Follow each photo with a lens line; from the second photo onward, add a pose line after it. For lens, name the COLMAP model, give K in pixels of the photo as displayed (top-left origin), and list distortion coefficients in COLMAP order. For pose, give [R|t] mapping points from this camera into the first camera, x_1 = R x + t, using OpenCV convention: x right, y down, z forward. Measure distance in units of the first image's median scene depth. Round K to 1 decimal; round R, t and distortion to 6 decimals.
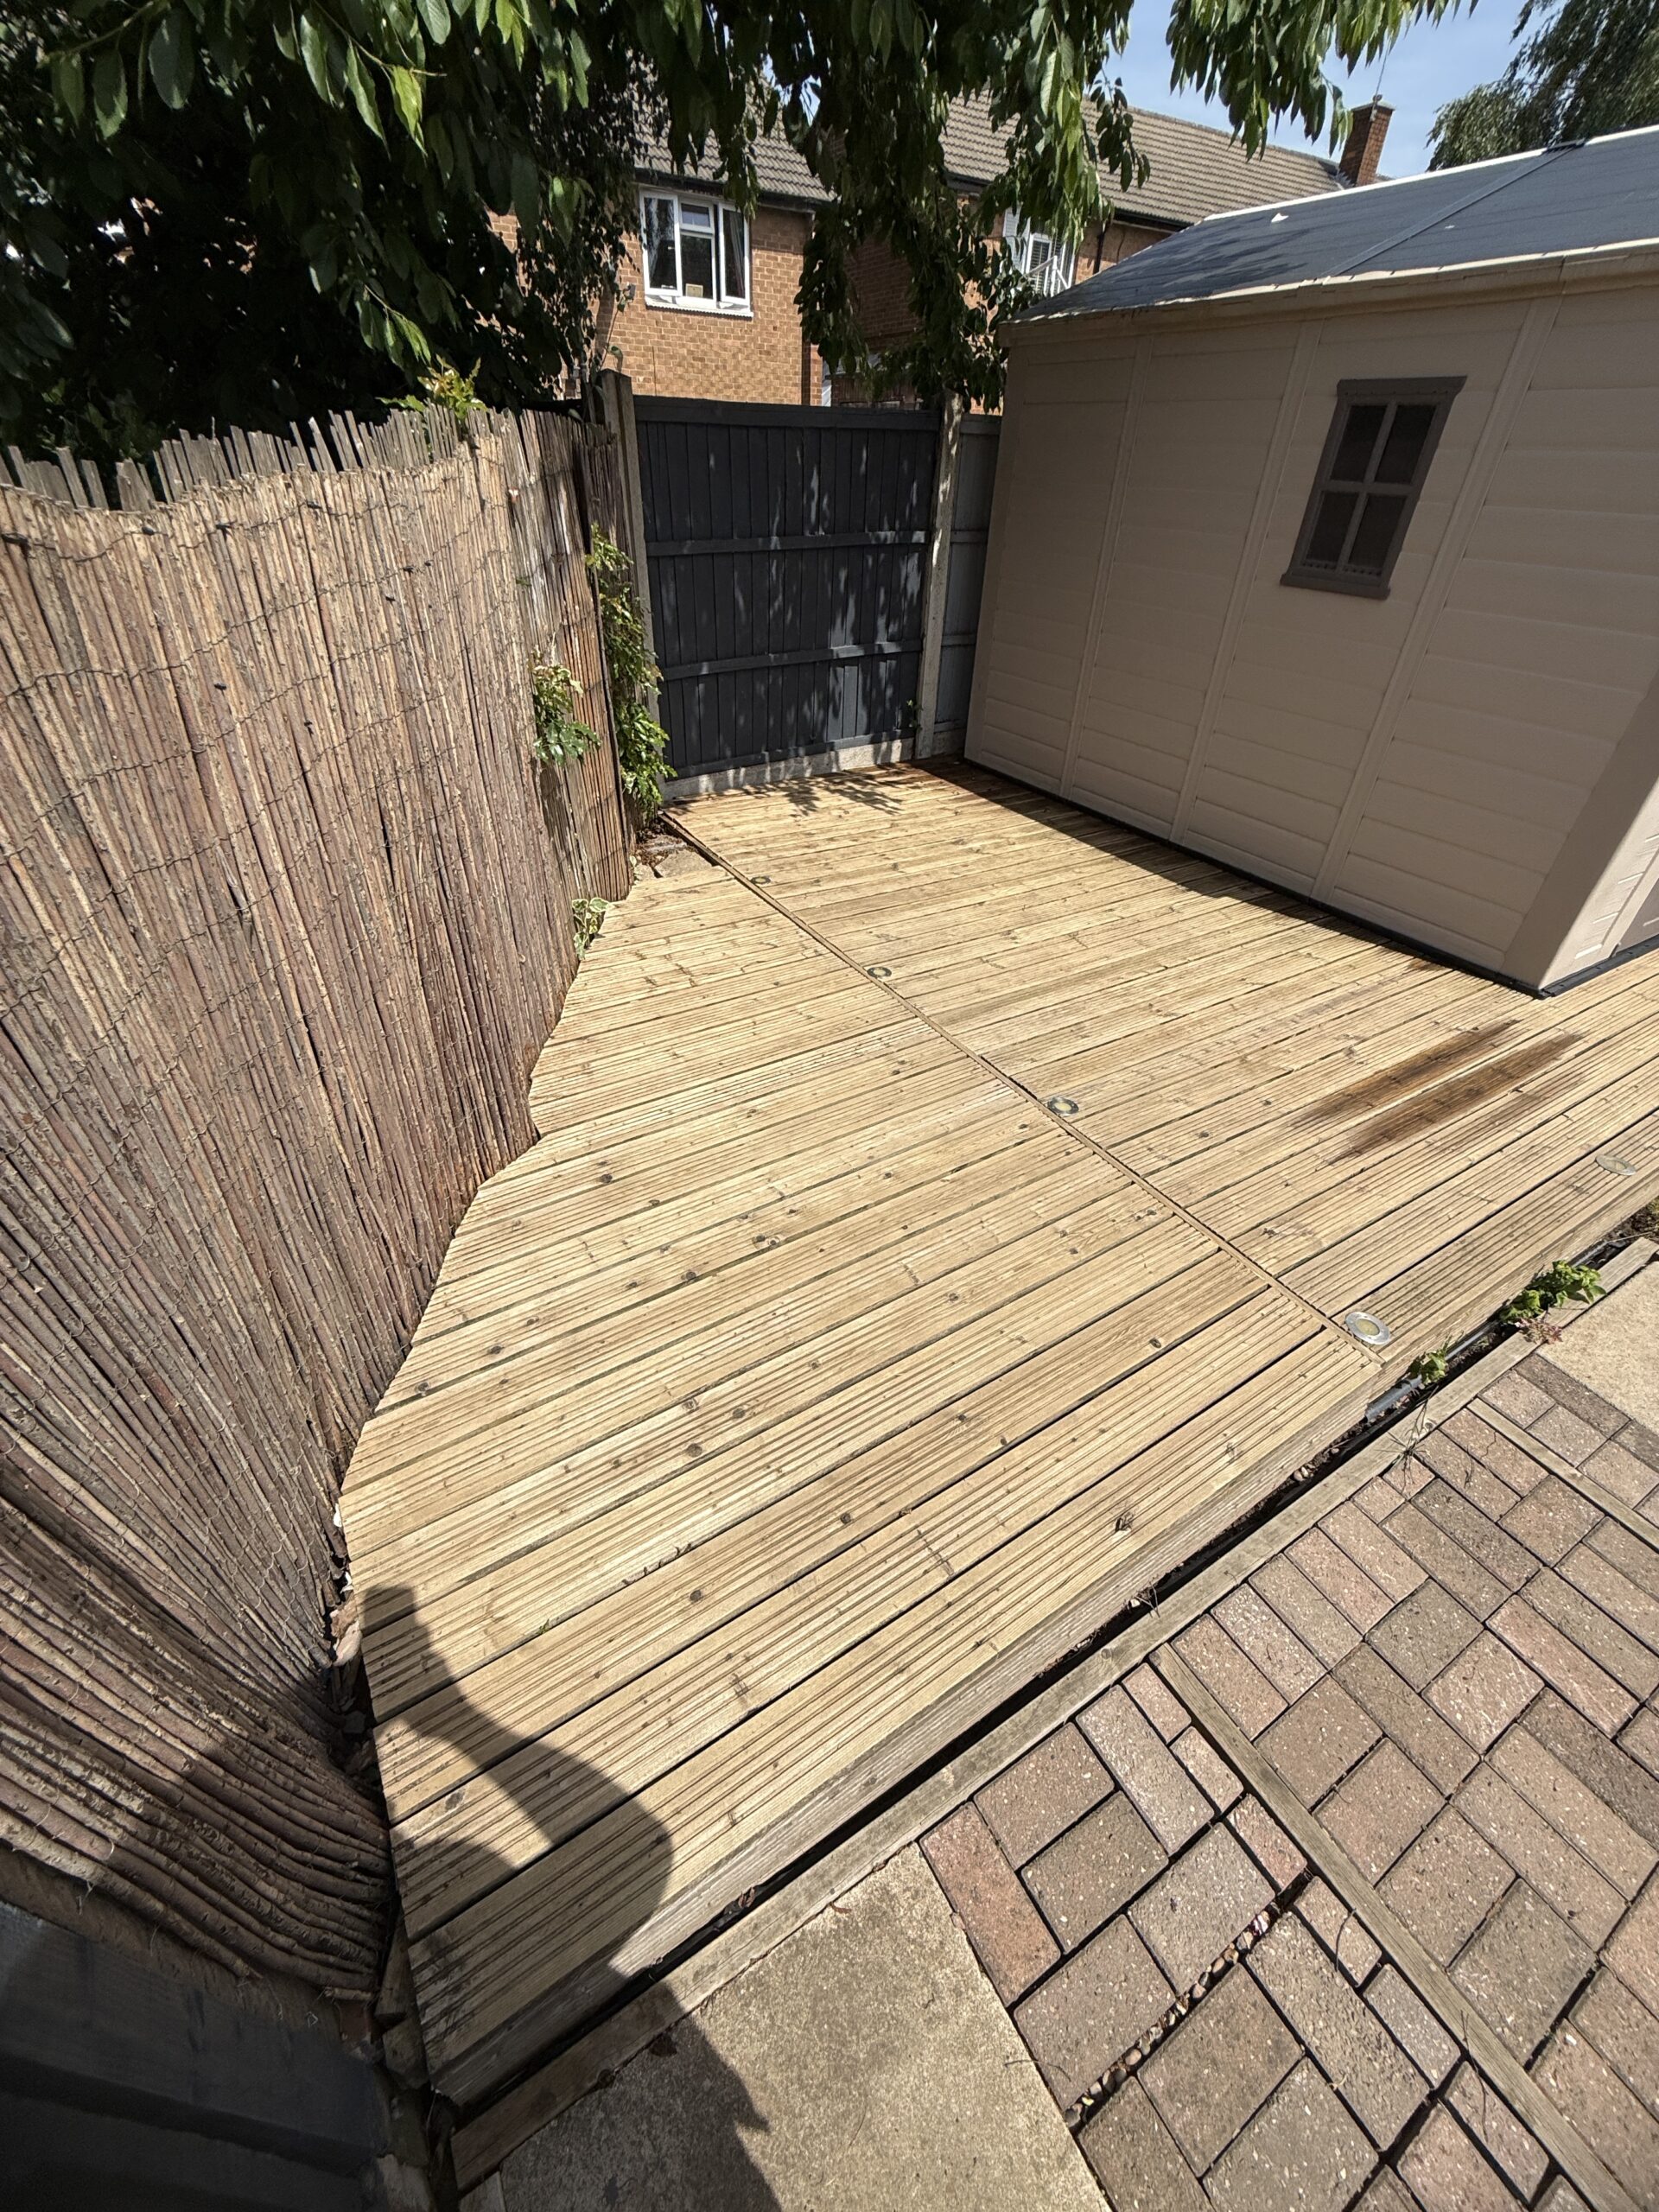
lens RADIAL K [[898.4, 0, 829.5], [0, 898.4, 1106.0], [0, 0, 1]] dist [0.003250, 0.000605]
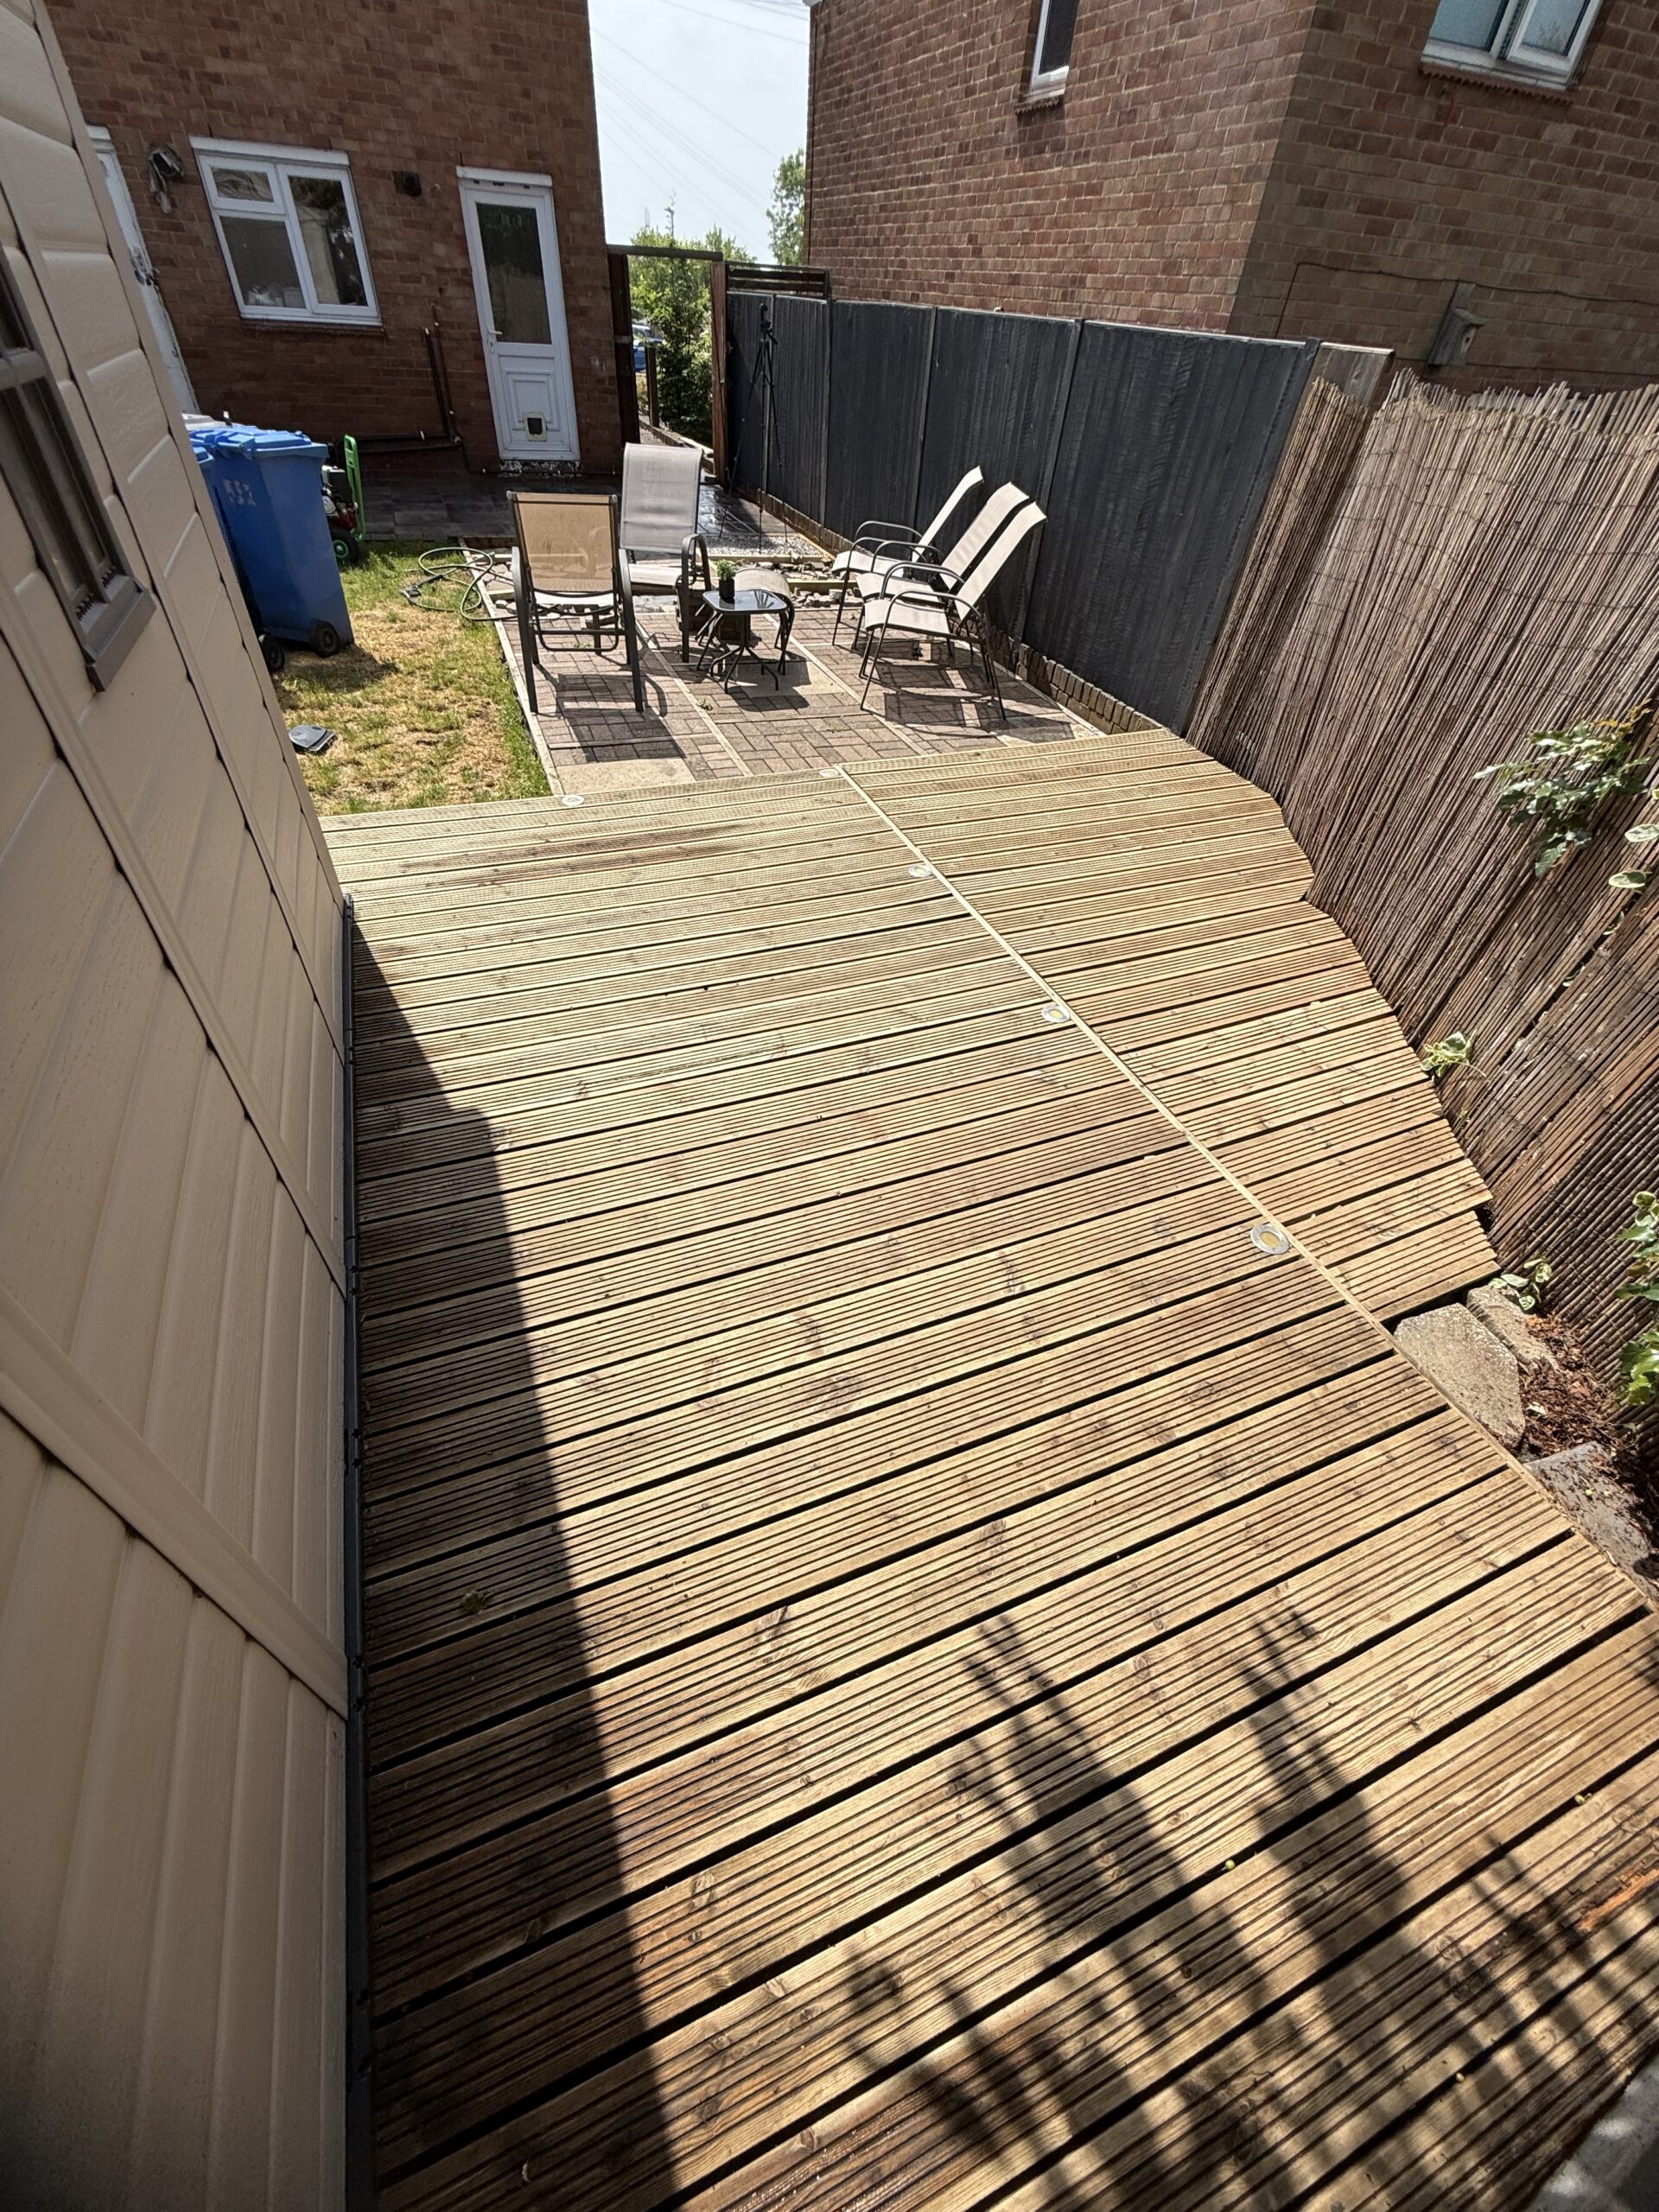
lens RADIAL K [[898.4, 0, 829.5], [0, 898.4, 1106.0], [0, 0, 1]] dist [0.003250, 0.000605]
pose [[-0.983501, -0.169343, 0.063632, 0.322939], [0.027051, 0.210122, 0.977301, -1.571749], [-0.178869, 0.962898, -0.202075, 2.100045]]
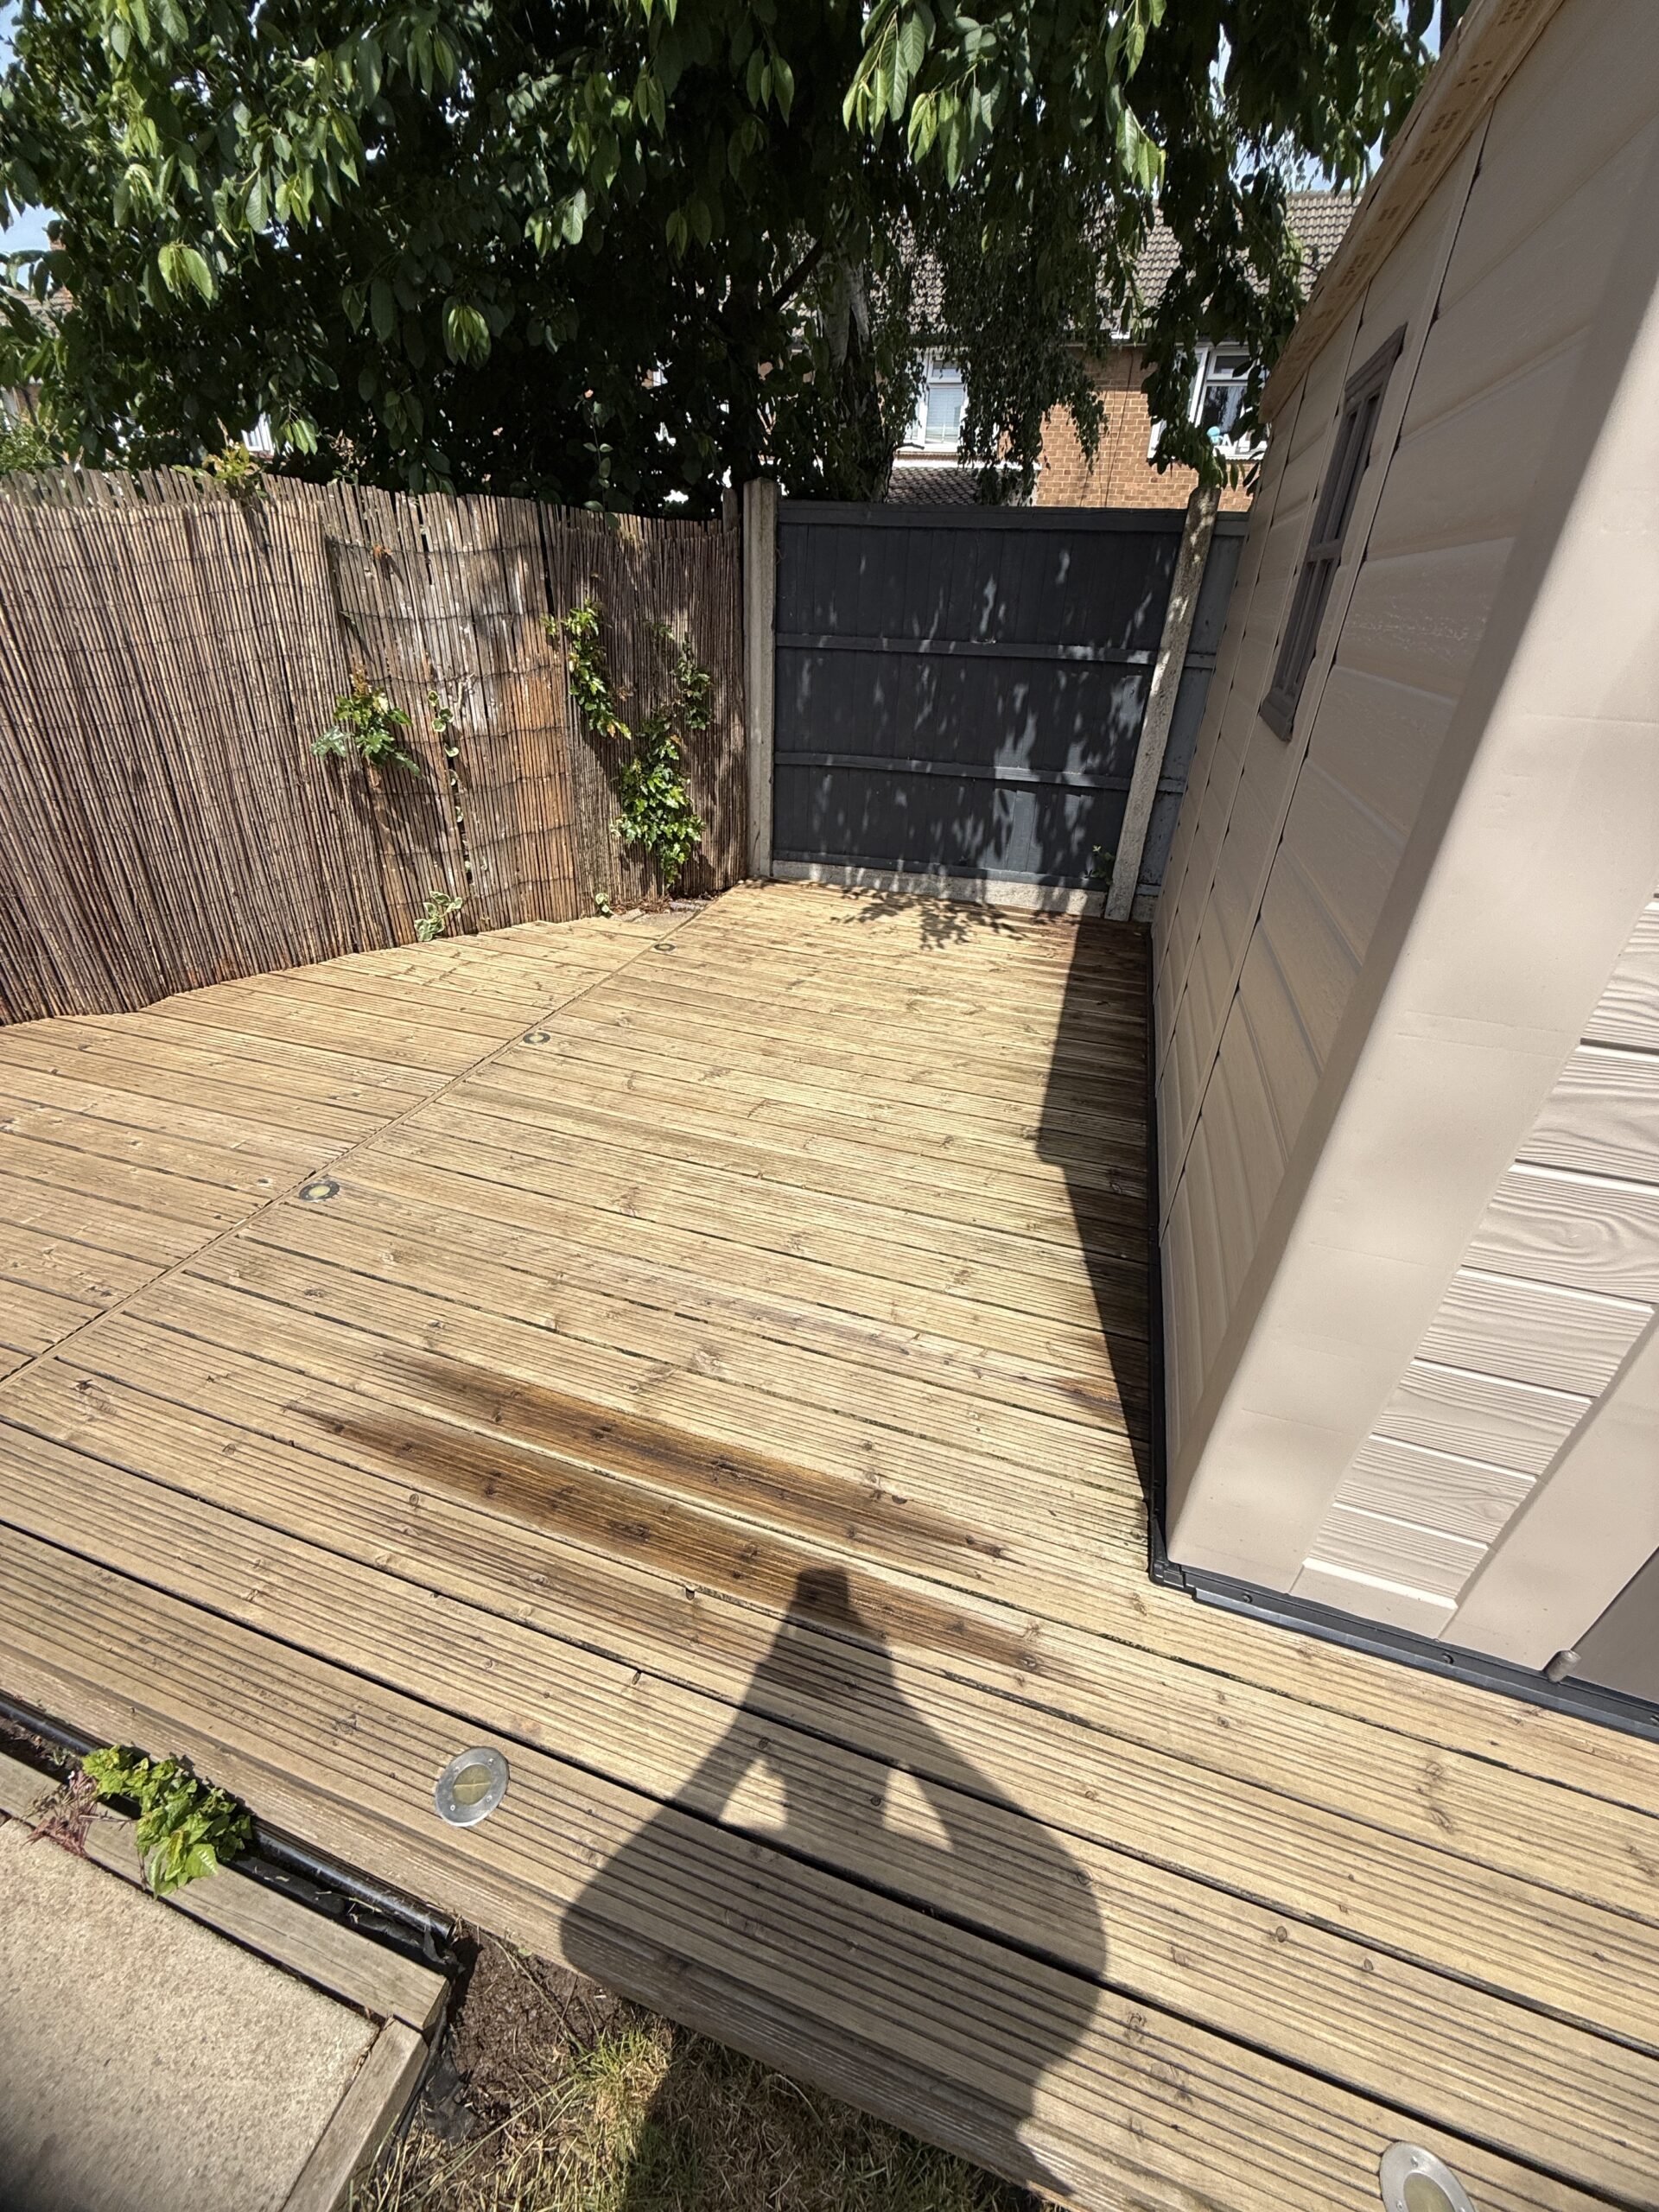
lens RADIAL K [[887.5, 0, 809.1], [0, 887.5, 1101.3], [0, 0, 1]] dist [0.000028, -0.000180]
pose [[0.652005, 0.382352, -0.654749, 1.411262], [-0.468304, 0.882216, 0.048845, -0.436071], [0.596307, 0.274774, 0.754266, 0.797690]]
